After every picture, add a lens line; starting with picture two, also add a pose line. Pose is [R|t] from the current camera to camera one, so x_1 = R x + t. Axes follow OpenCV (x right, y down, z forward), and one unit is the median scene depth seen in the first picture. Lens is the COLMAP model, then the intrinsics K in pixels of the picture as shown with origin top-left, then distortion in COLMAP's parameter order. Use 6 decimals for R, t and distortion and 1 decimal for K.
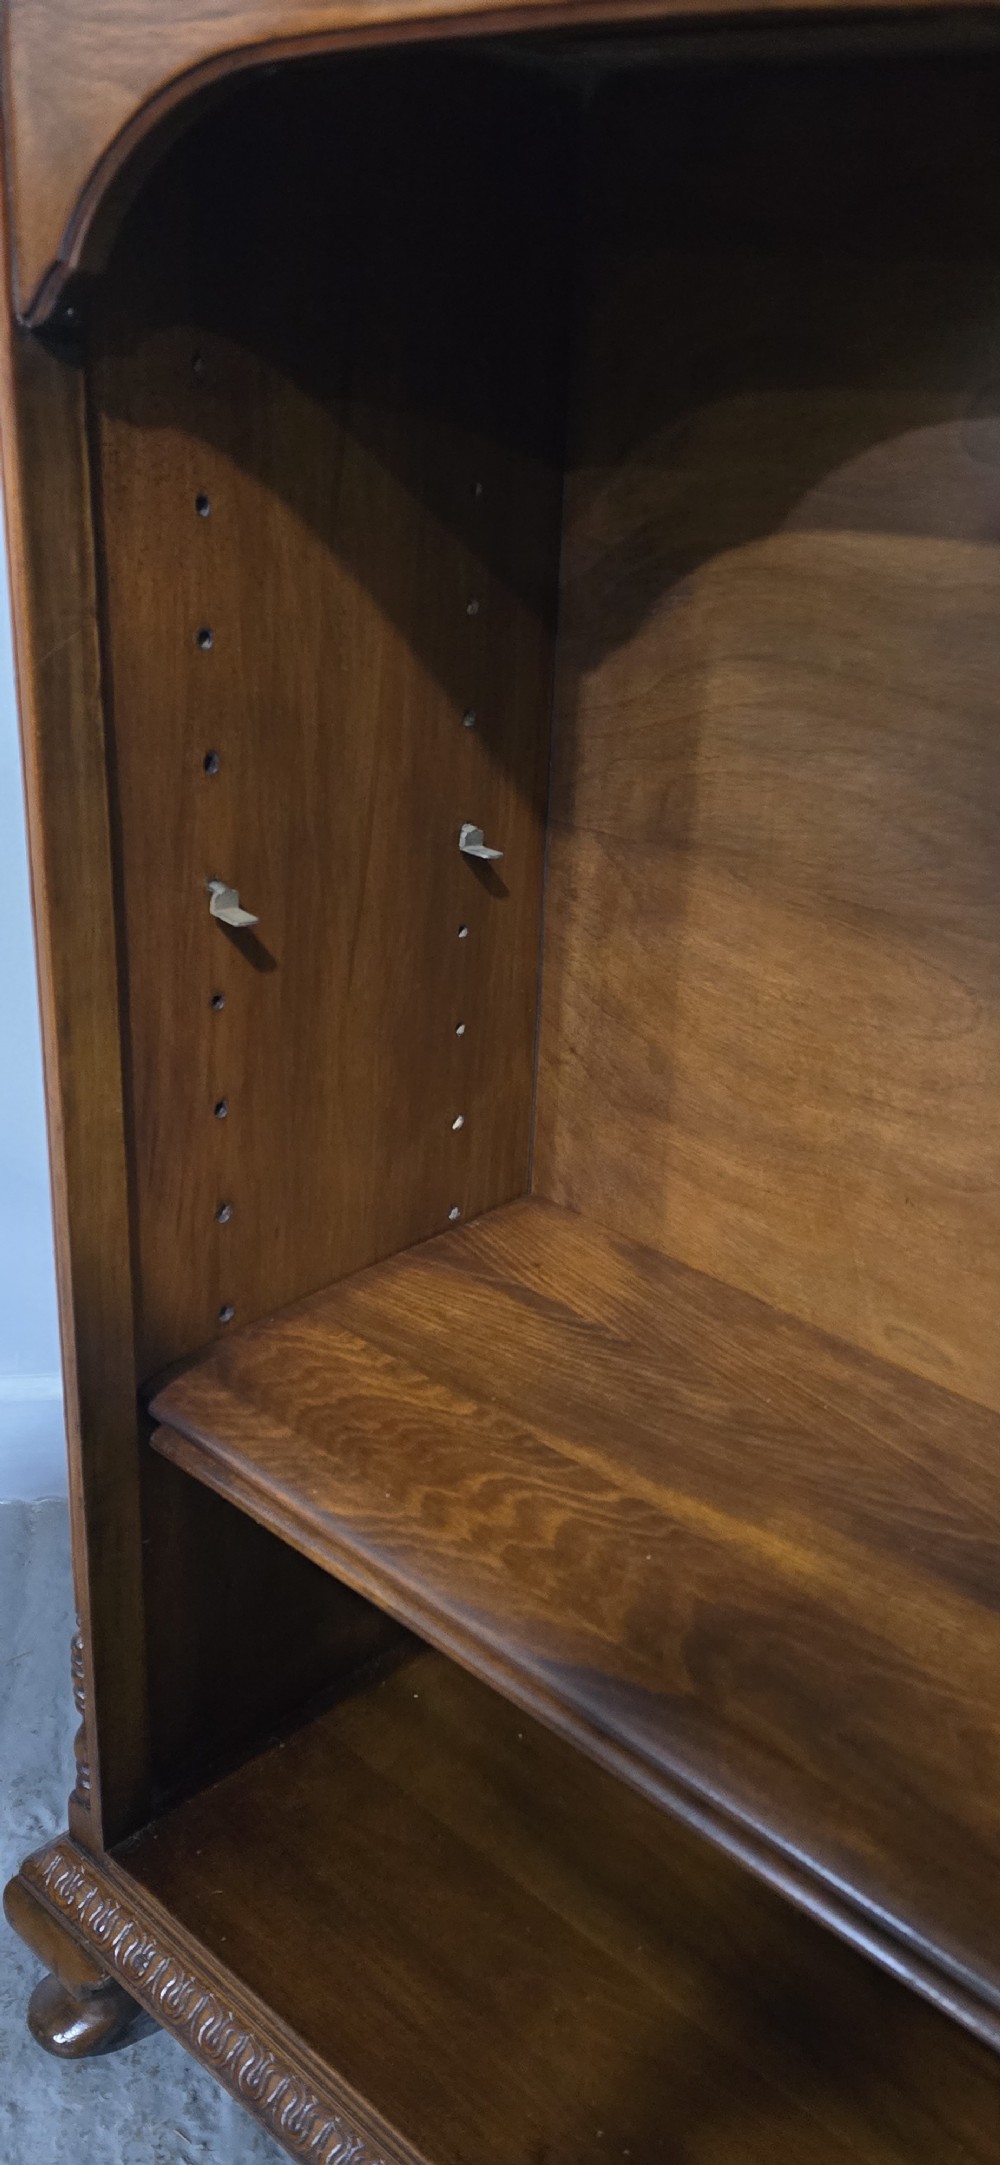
lens RADIAL K [[1808.6, 0, 502.1], [0, 1808.6, 1051.2], [0, 0, 1]] dist [0.034674, -0.077082]
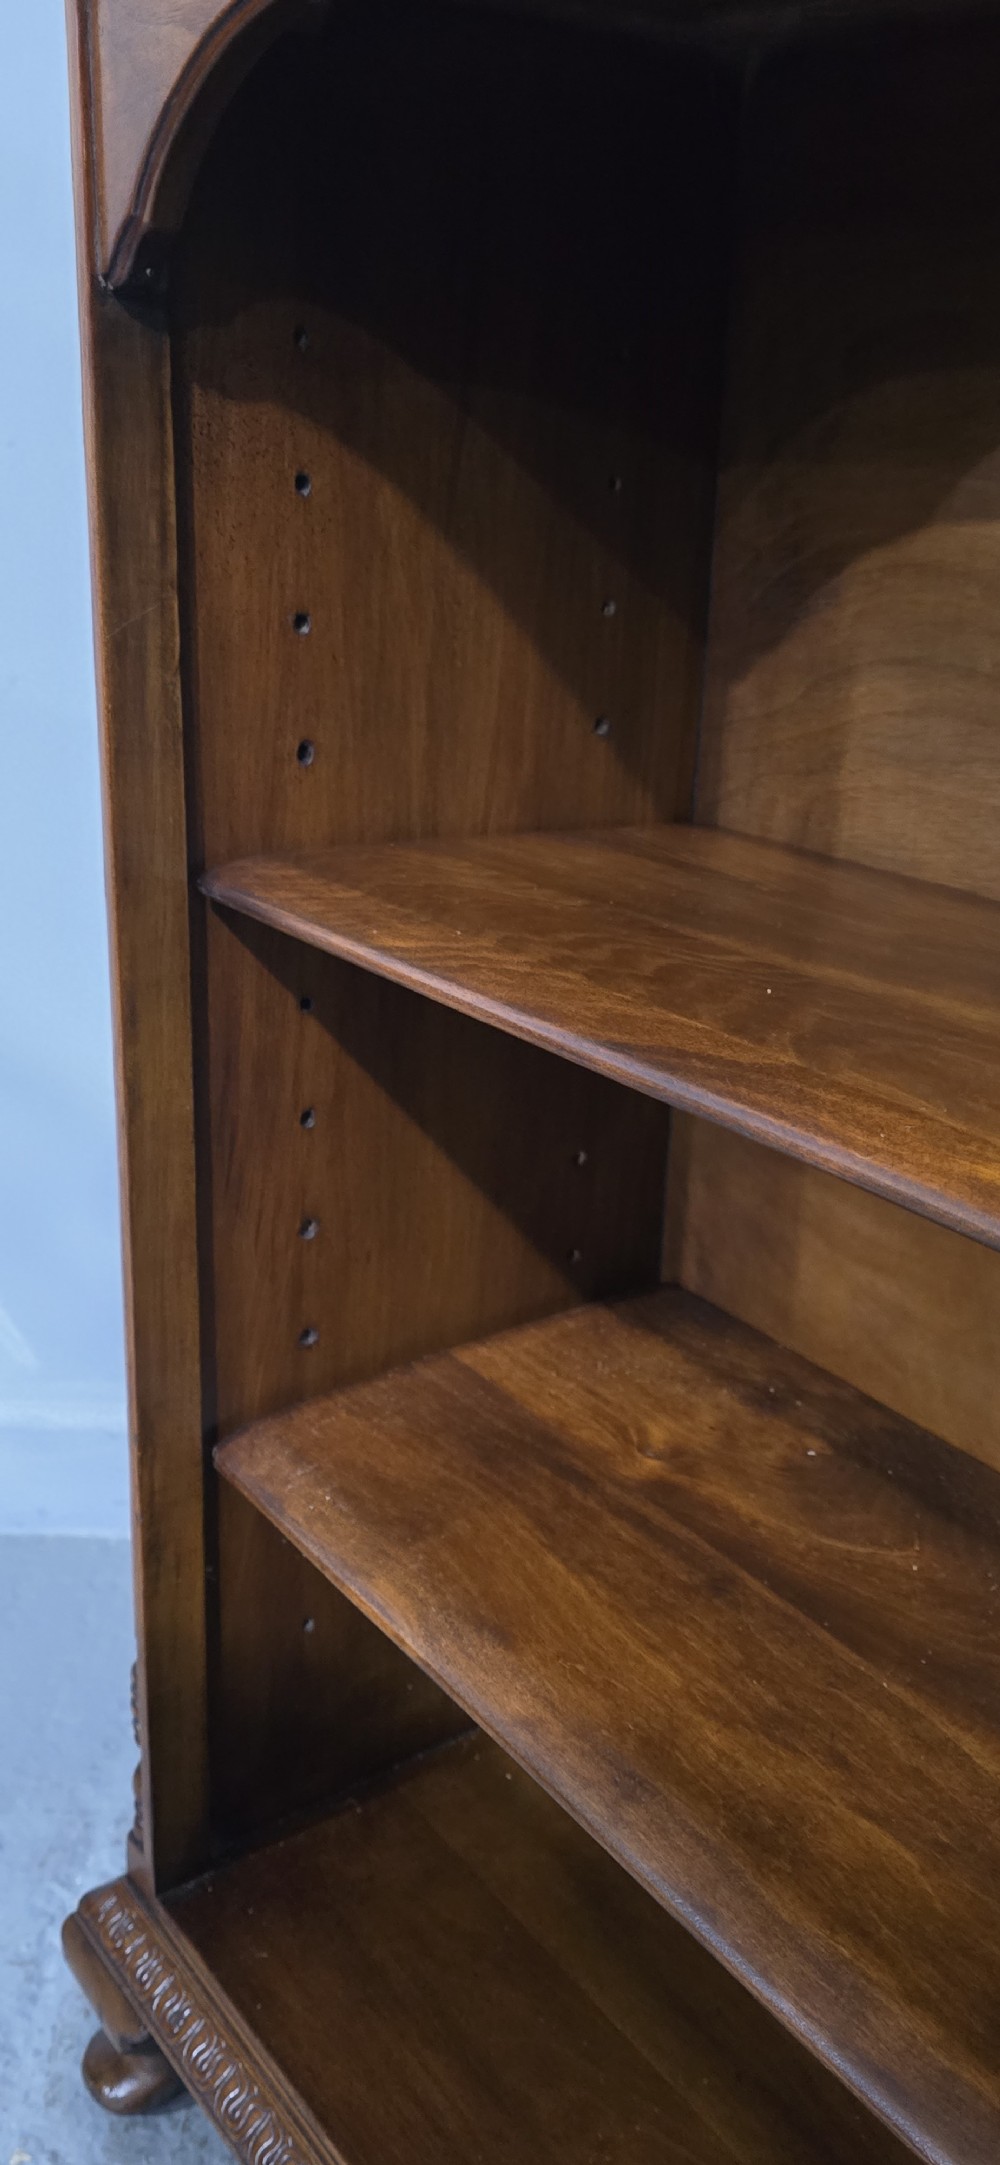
lens RADIAL K [[1808.6, 0, 544.3], [0, 1808.6, 1068.7], [0, 0, 1]] dist [0.034674, -0.077082]
pose [[0.984382, 0.053300, -0.167781, 0.125529], [-0.061752, 0.997051, -0.045563, 0.041169], [0.164858, 0.055212, 0.984771, 0.076766]]
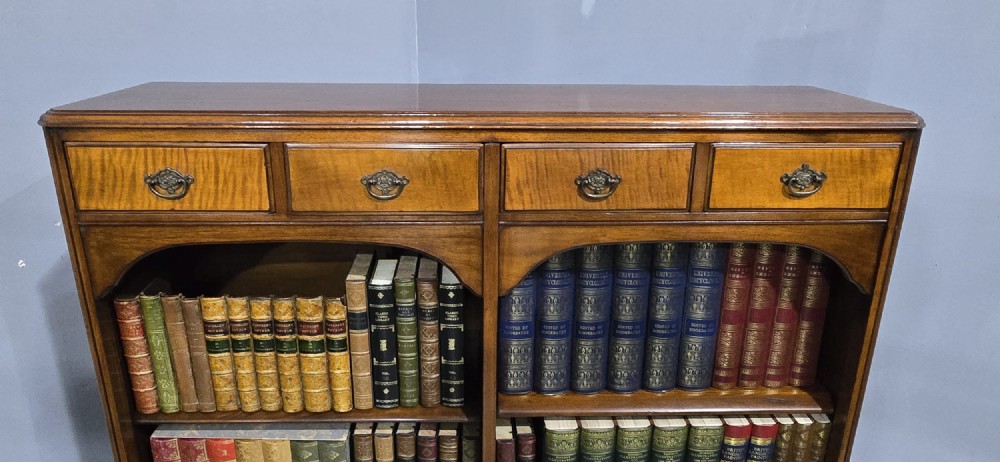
lens RADIAL K [[639.9, 0, 490.2], [0, 639.9, 231.8], [0, 0, 1]] dist [-0.010926, 0.010229]
pose [[0.700201, -0.262483, 0.663943, -0.406085], [0.284194, 0.955583, 0.078066, -0.307579], [-0.654944, 0.134027, 0.743697, -0.420304]]
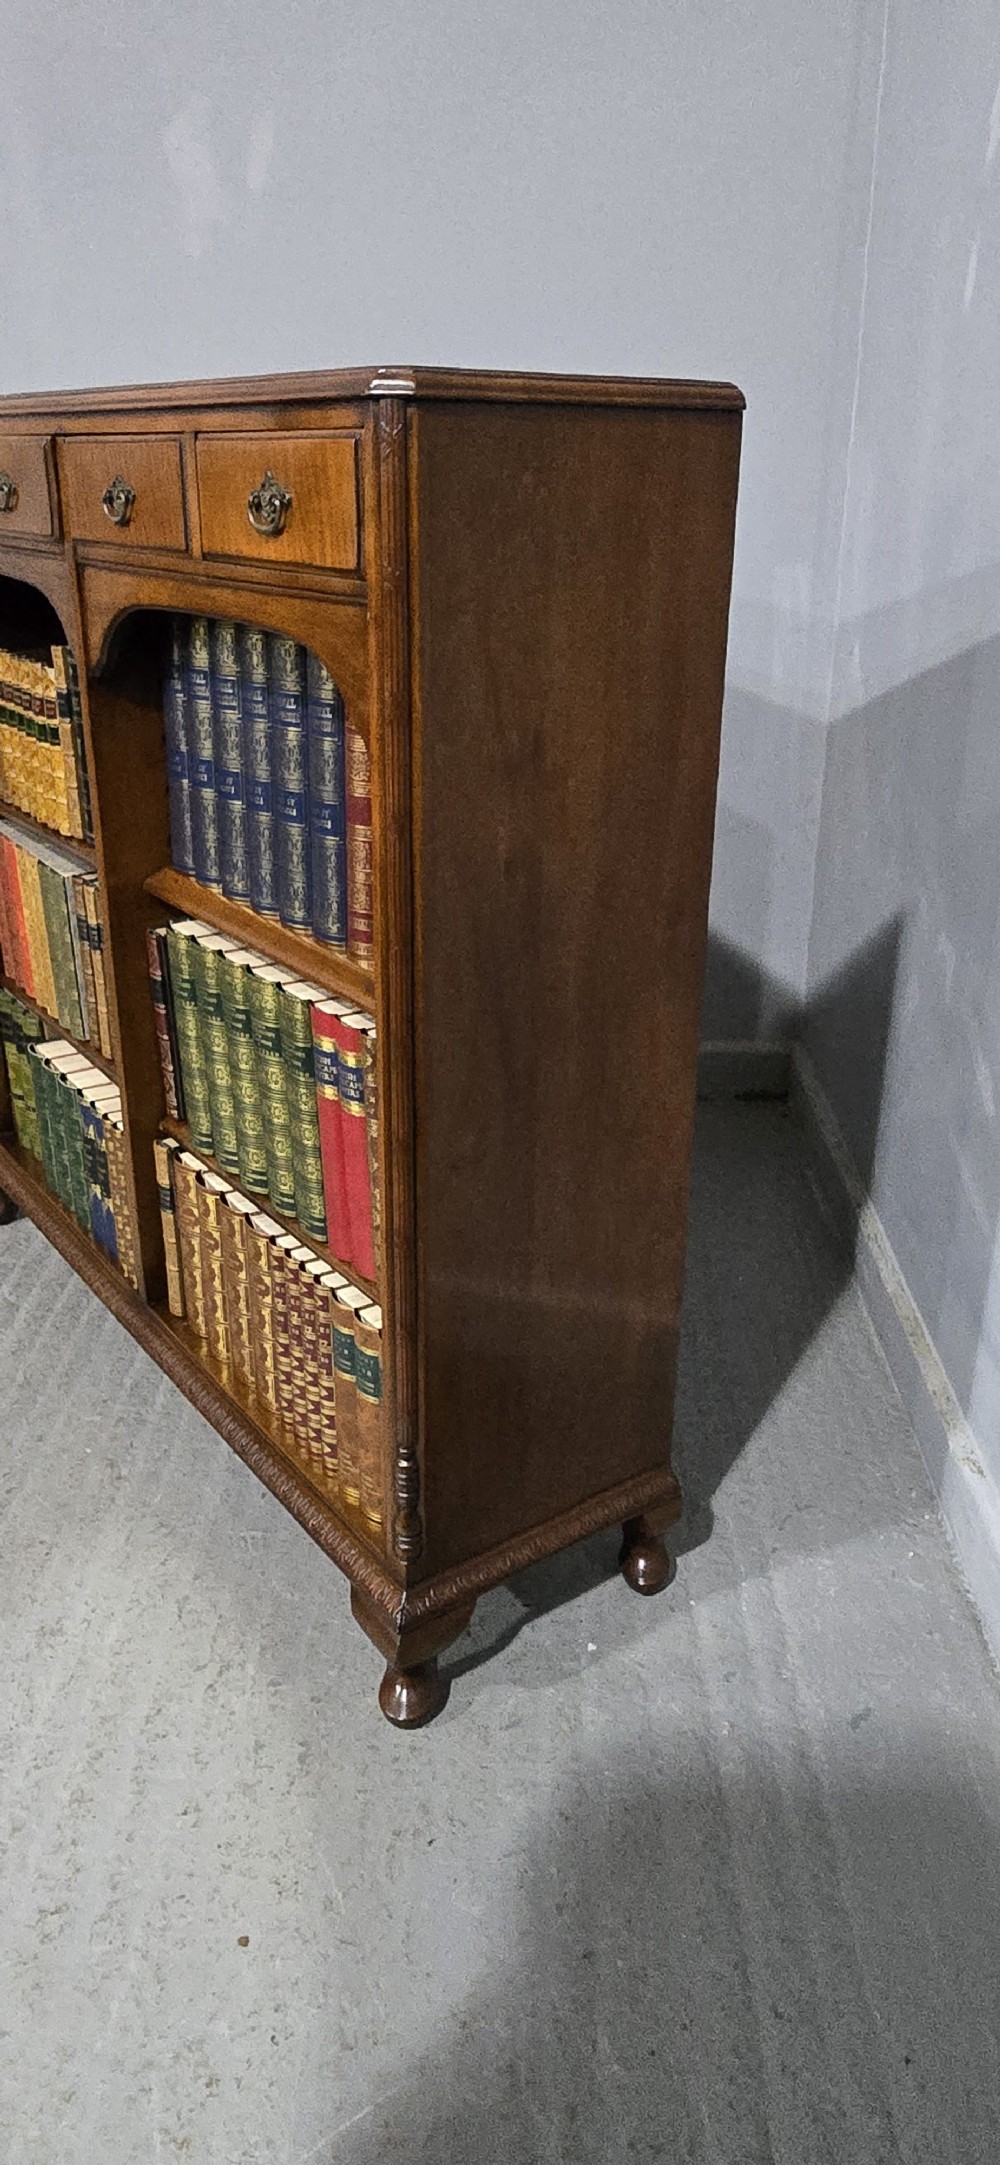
lens RADIAL K [[1475.3, 0, 495.2], [0, 1475.3, 1076.1], [0, 0, 1]] dist [0.007755, -0.001408]
pose [[0.983204, 0.039513, -0.178183, 1.054077], [-0.036700, 0.999145, 0.019055, 0.293385], [0.178783, -0.012196, 0.983813, -1.235241]]
